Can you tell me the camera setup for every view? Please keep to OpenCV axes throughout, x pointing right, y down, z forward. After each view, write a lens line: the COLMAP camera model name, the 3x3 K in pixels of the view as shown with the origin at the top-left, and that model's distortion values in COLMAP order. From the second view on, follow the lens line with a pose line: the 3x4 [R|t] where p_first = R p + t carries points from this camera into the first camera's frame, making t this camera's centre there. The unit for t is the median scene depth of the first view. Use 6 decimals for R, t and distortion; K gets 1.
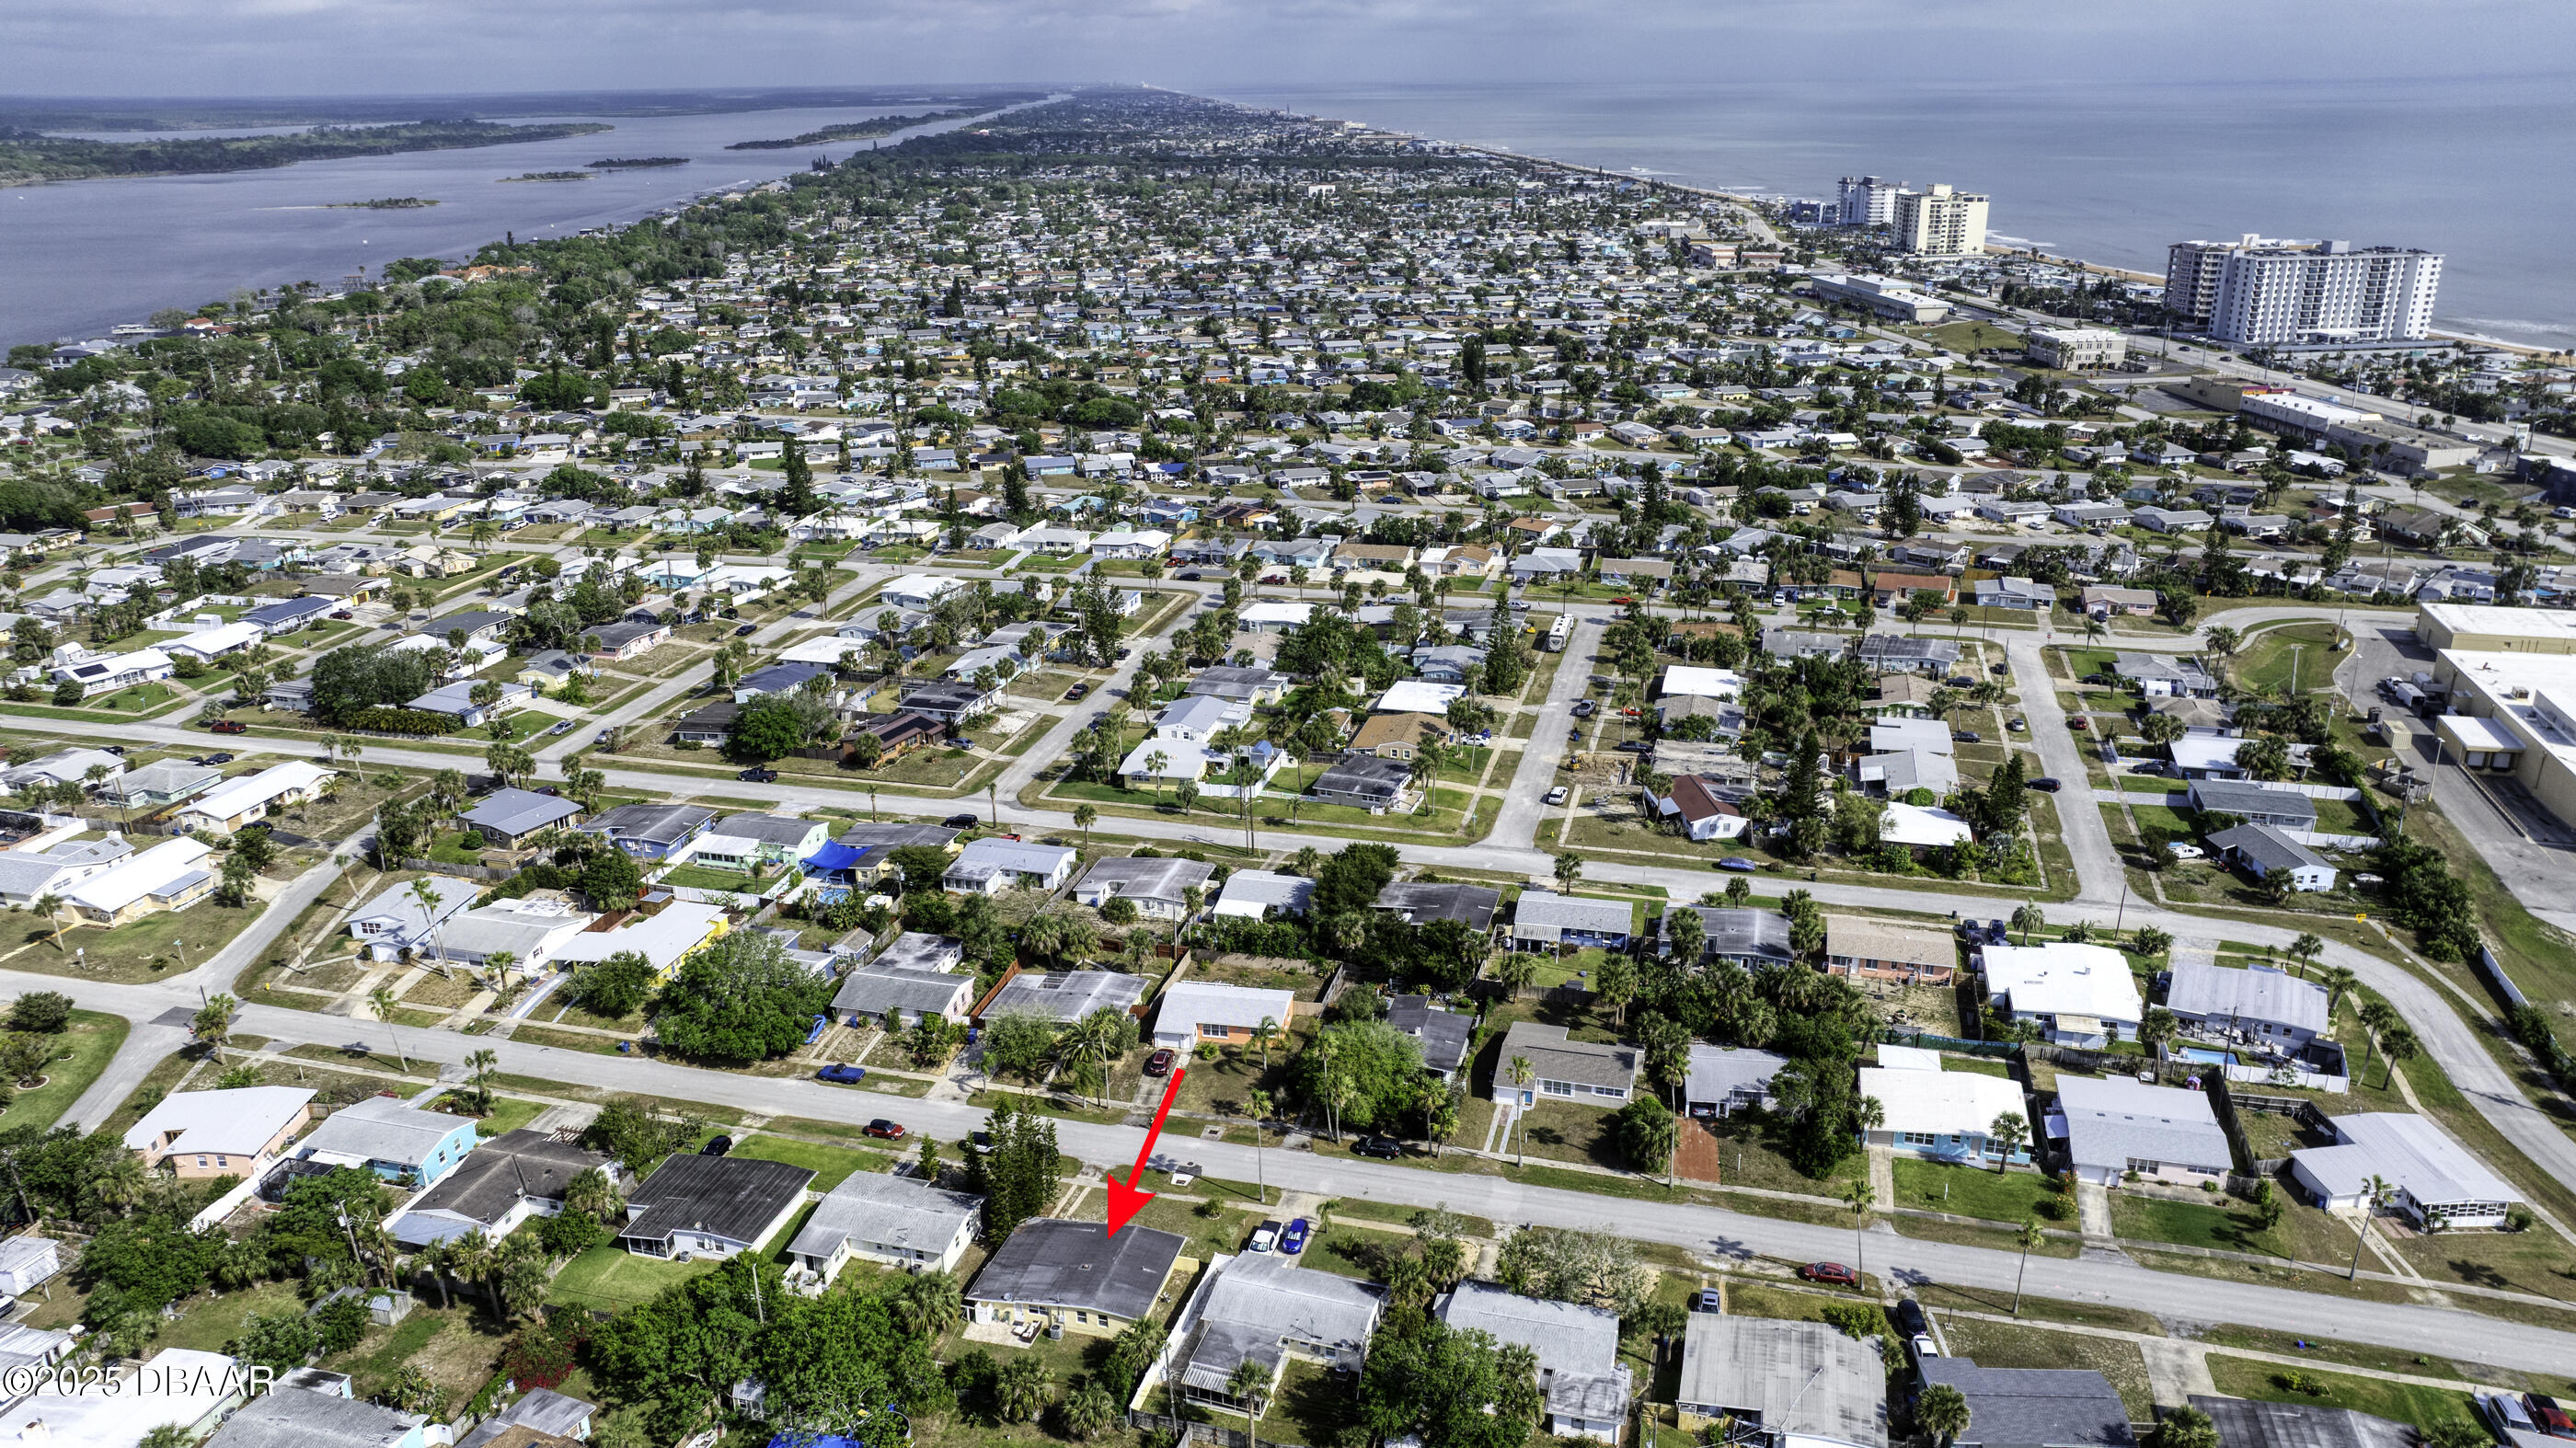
lens RADIAL K [[1837.1, 0, 1288.0], [0, 1837.1, 724.0], [0, 0, 1]] dist [-0.019296, -0.000258]
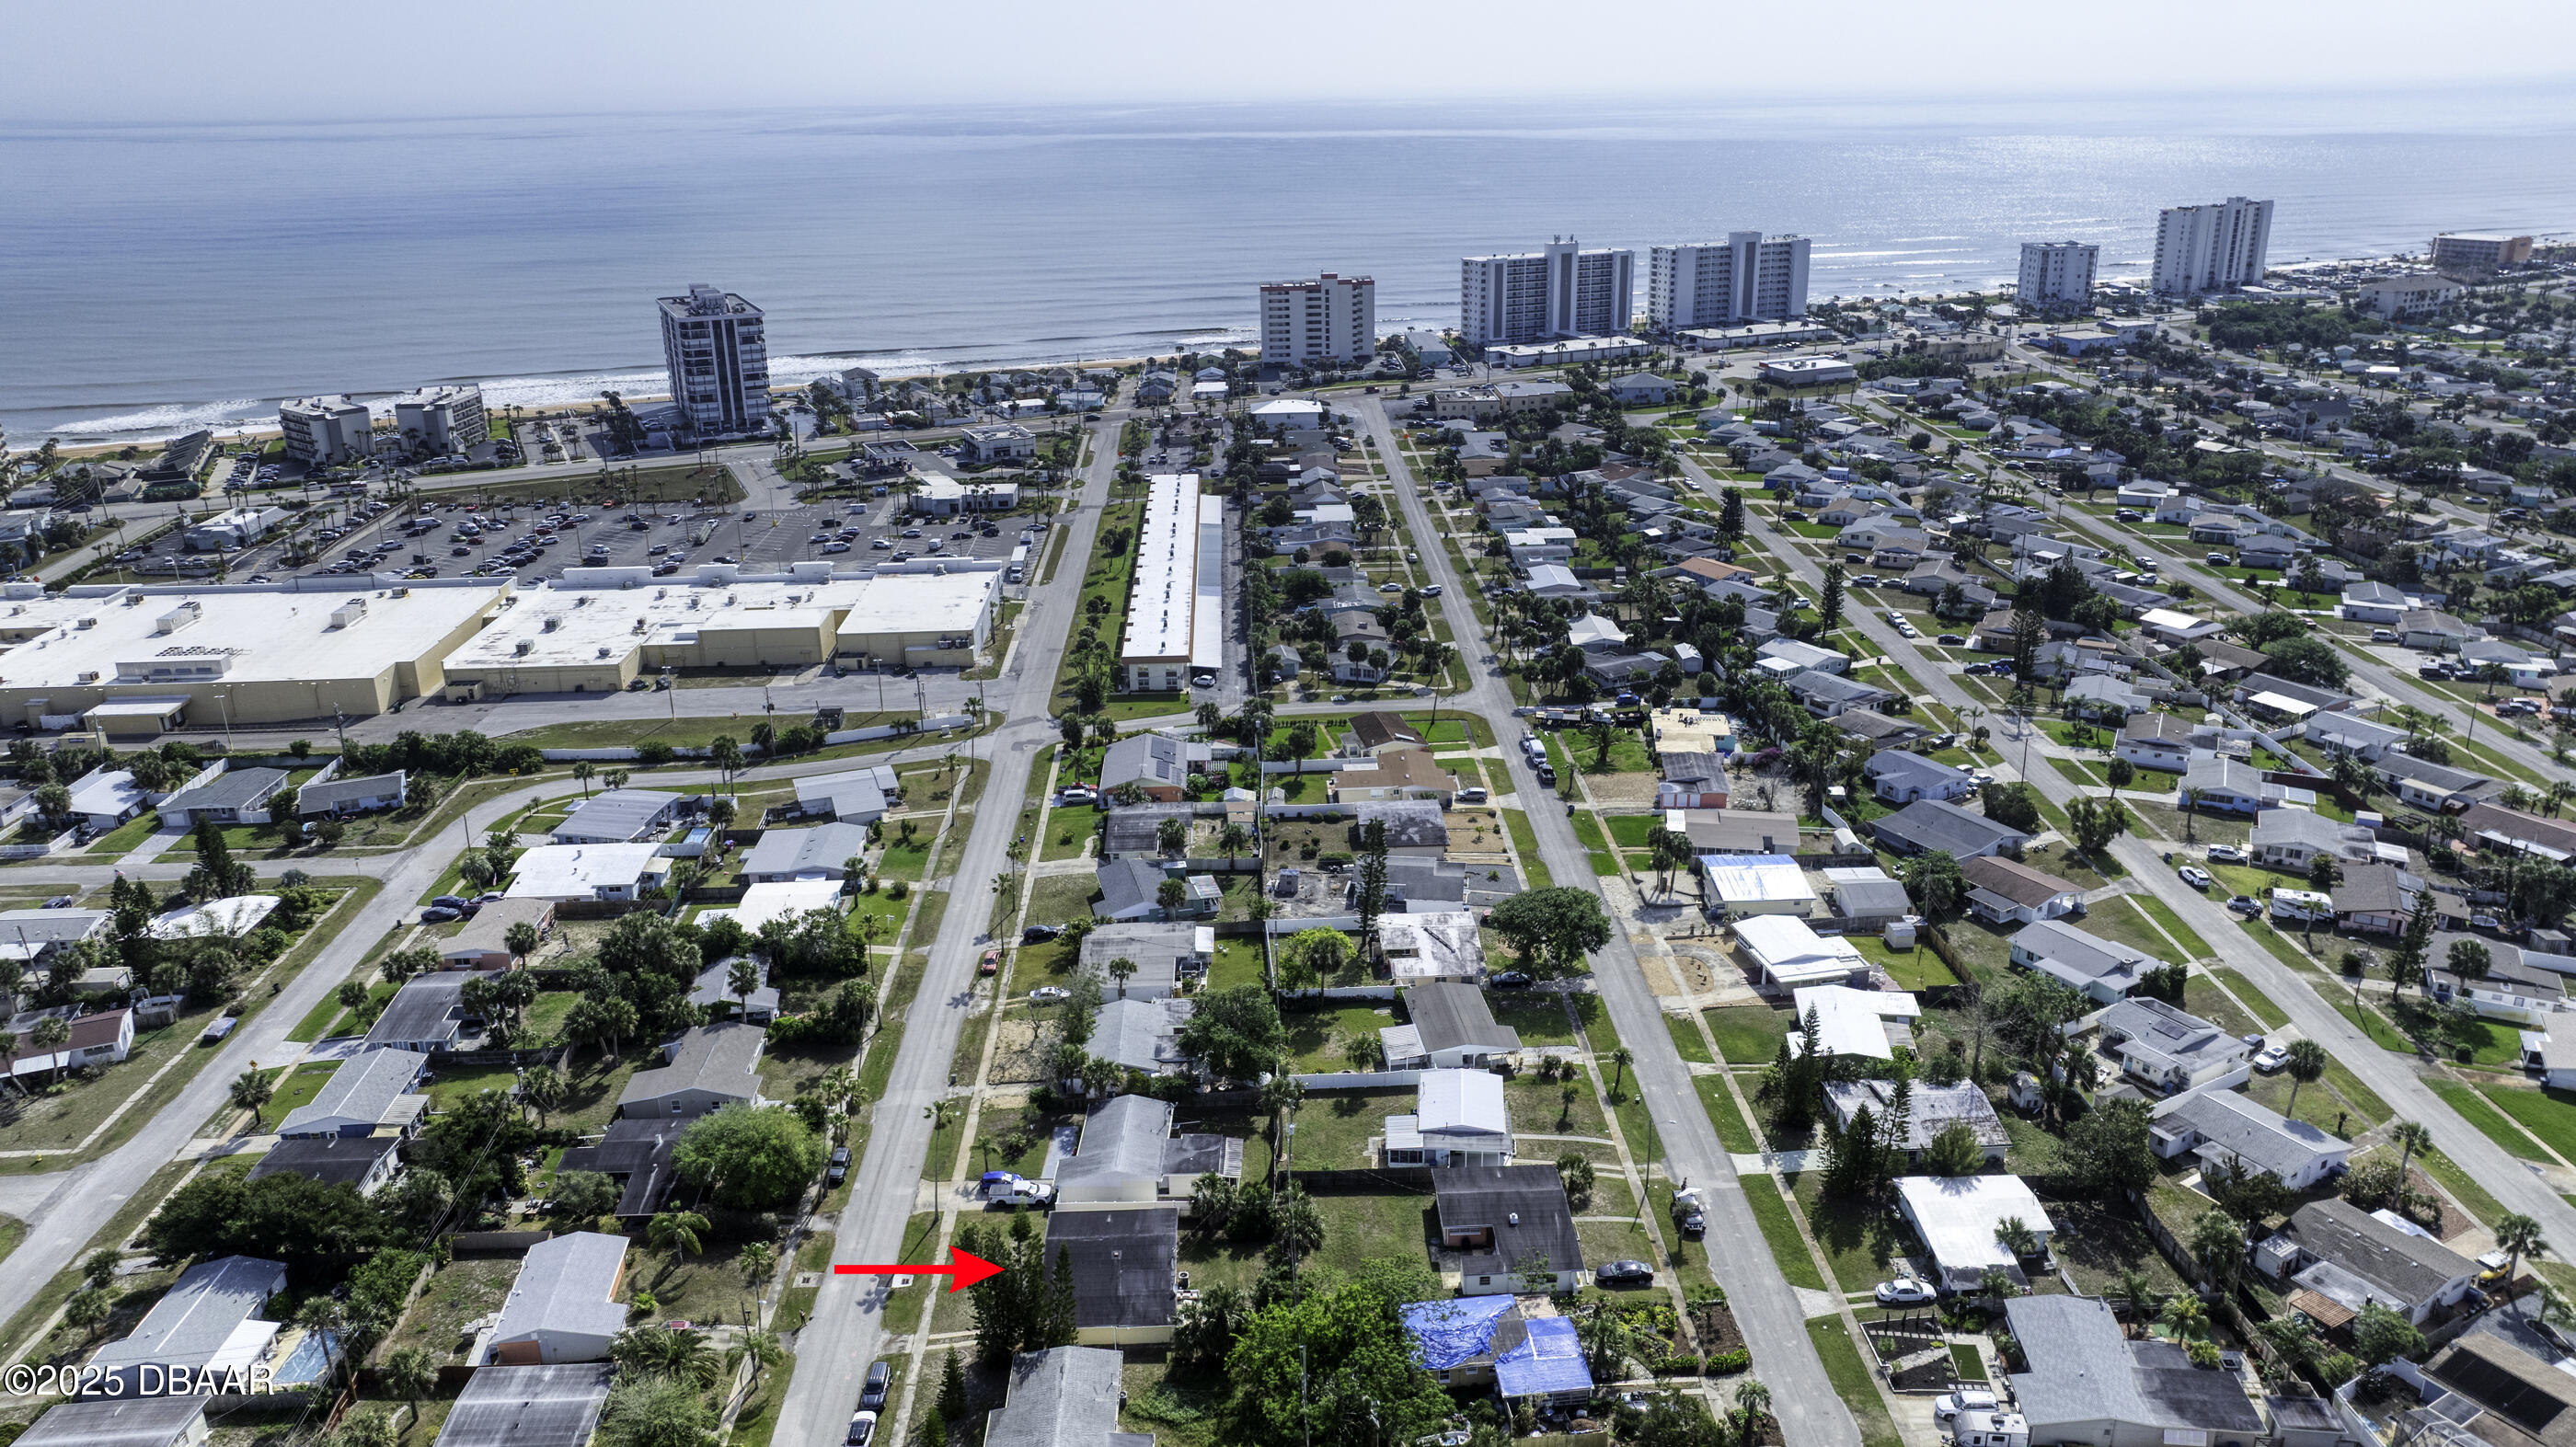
lens RADIAL K [[1812.5, 0, 1288.0], [0, 1812.5, 723.5], [0, 0, 1]] dist [-0.003210, 0.002475]
pose [[-0.281855, -0.313910, 0.906652, -0.578592], [0.346404, 0.847932, 0.401267, -0.196838], [-0.894741, 0.427167, -0.130254, 0.546881]]
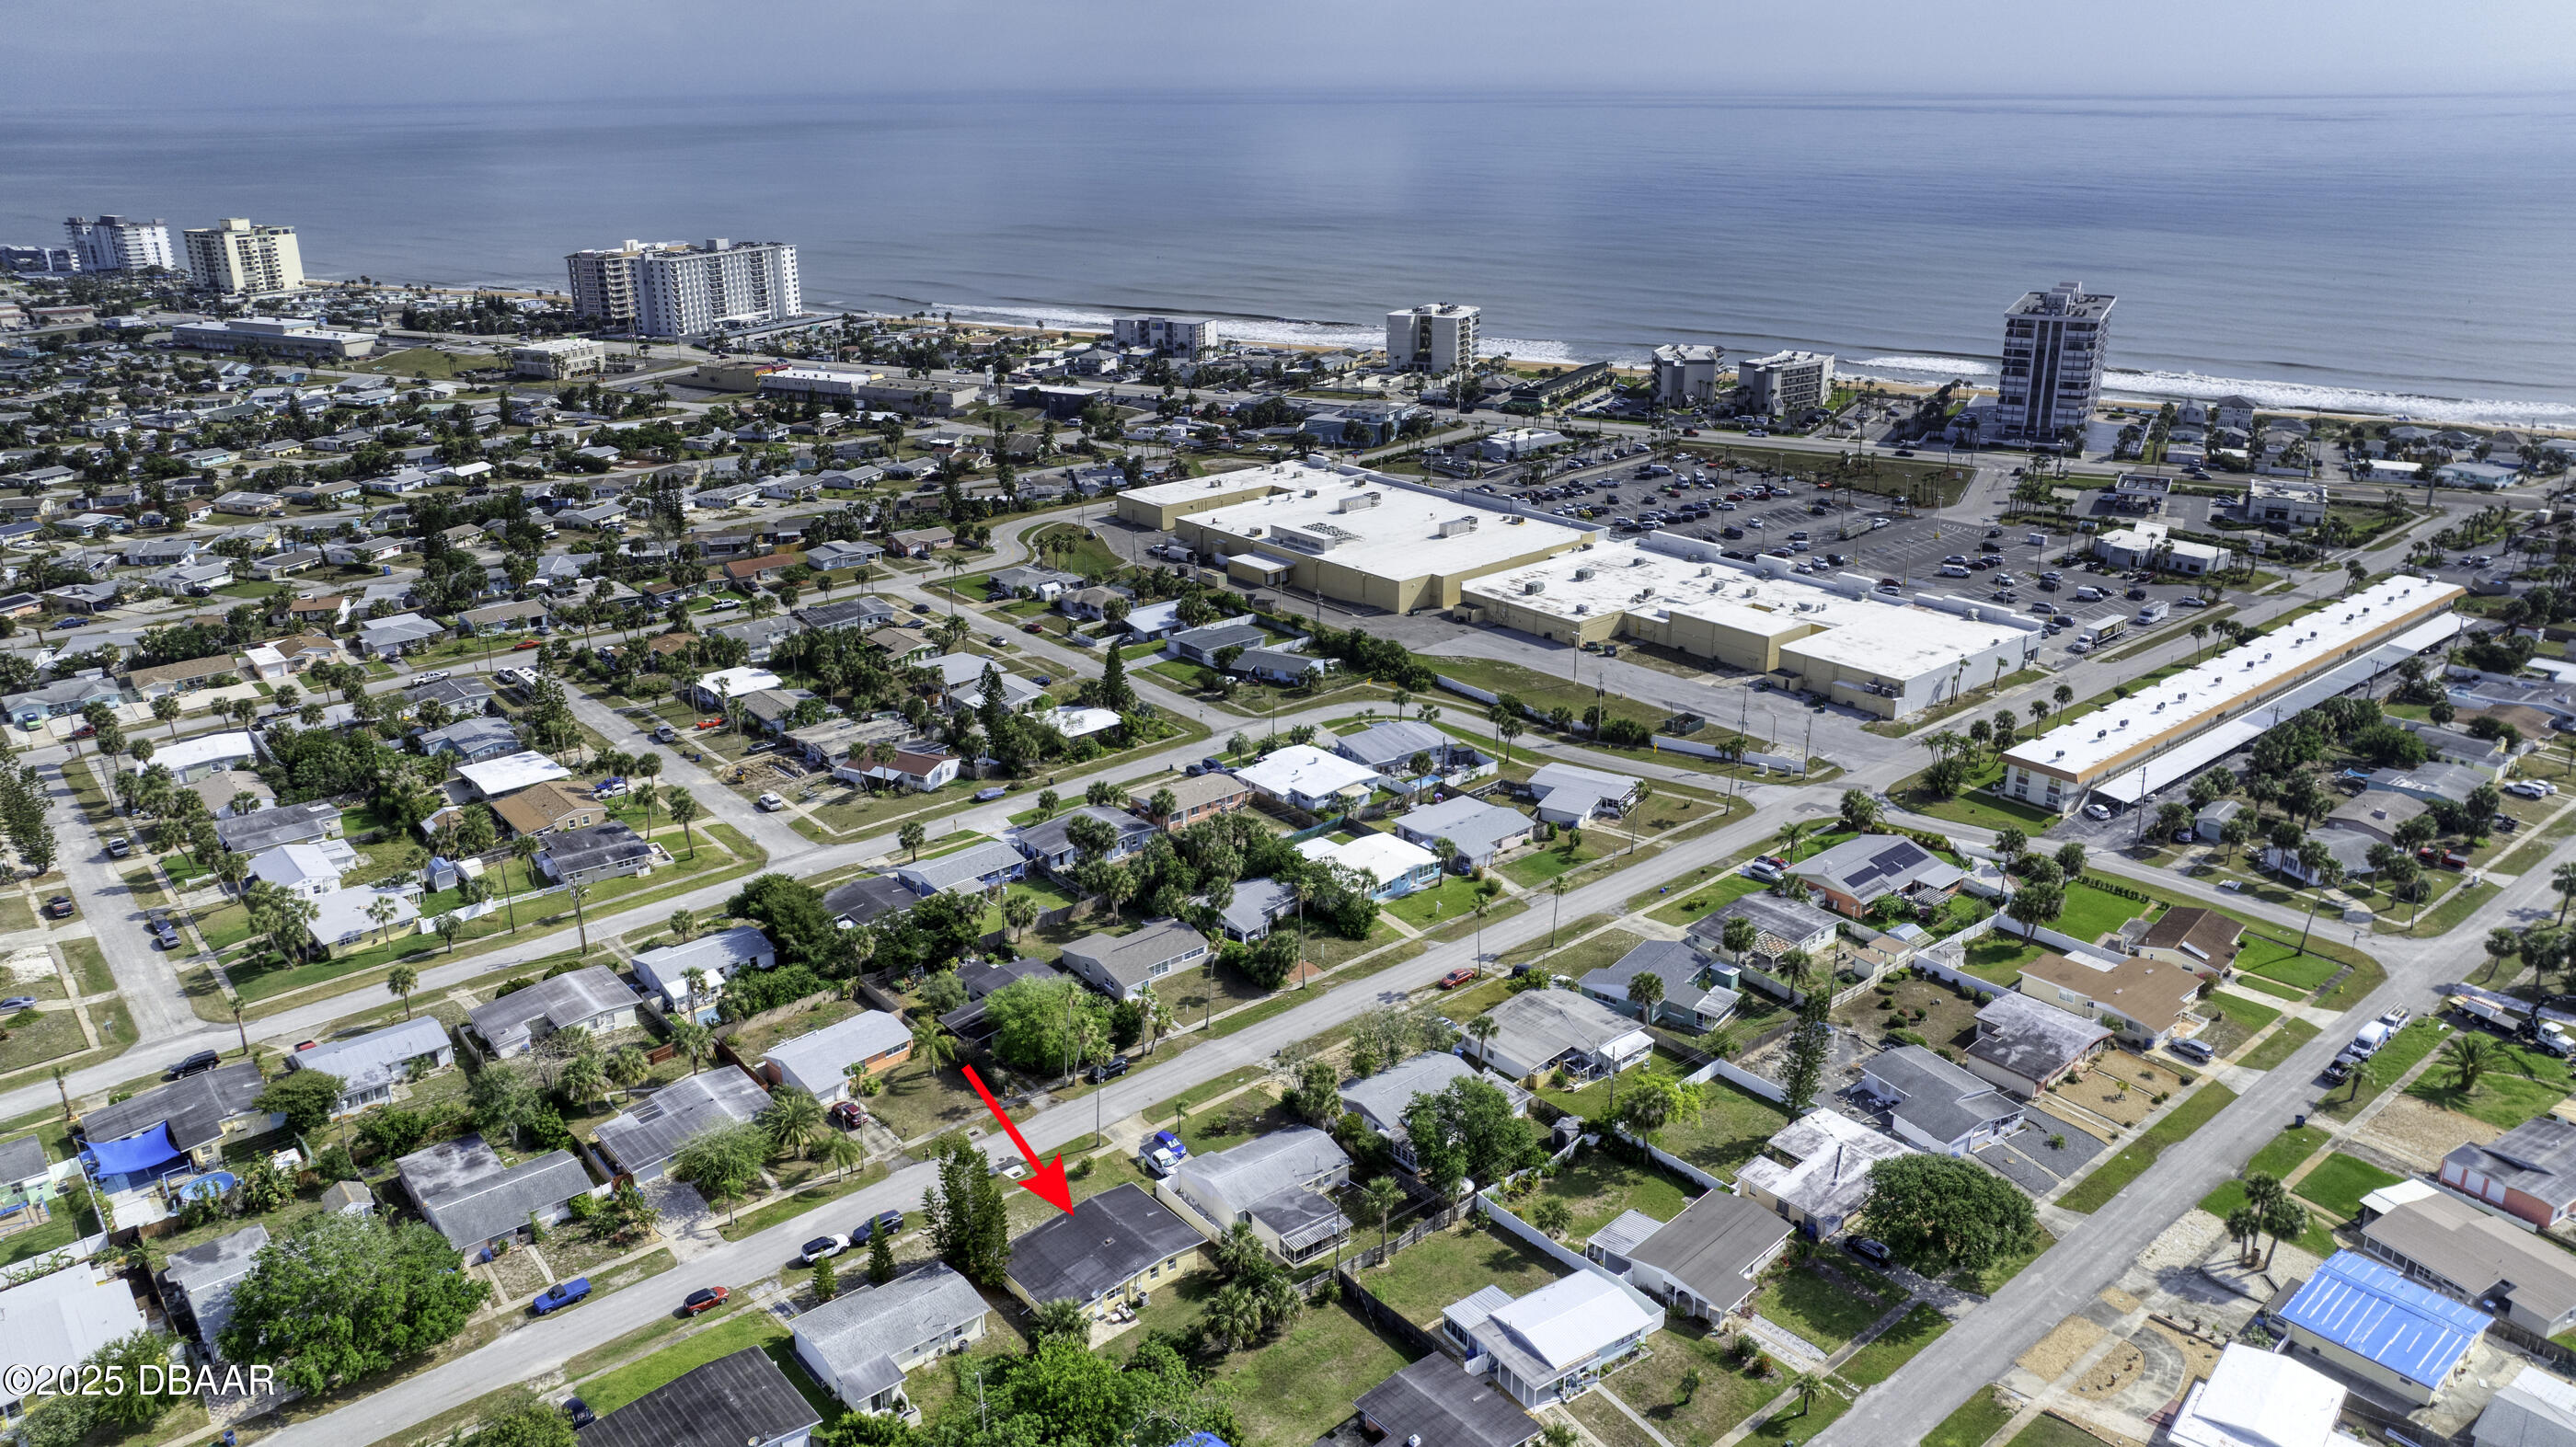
lens RADIAL K [[1812.5, 0, 1288.0], [0, 1812.5, 723.5], [0, 0, 1]] dist [-0.003210, 0.002475]
pose [[0.573967, -0.274267, 0.771583, -0.458503], [0.281974, 0.950815, 0.128222, -0.051465], [-0.768800, 0.143971, 0.623072, 0.144847]]
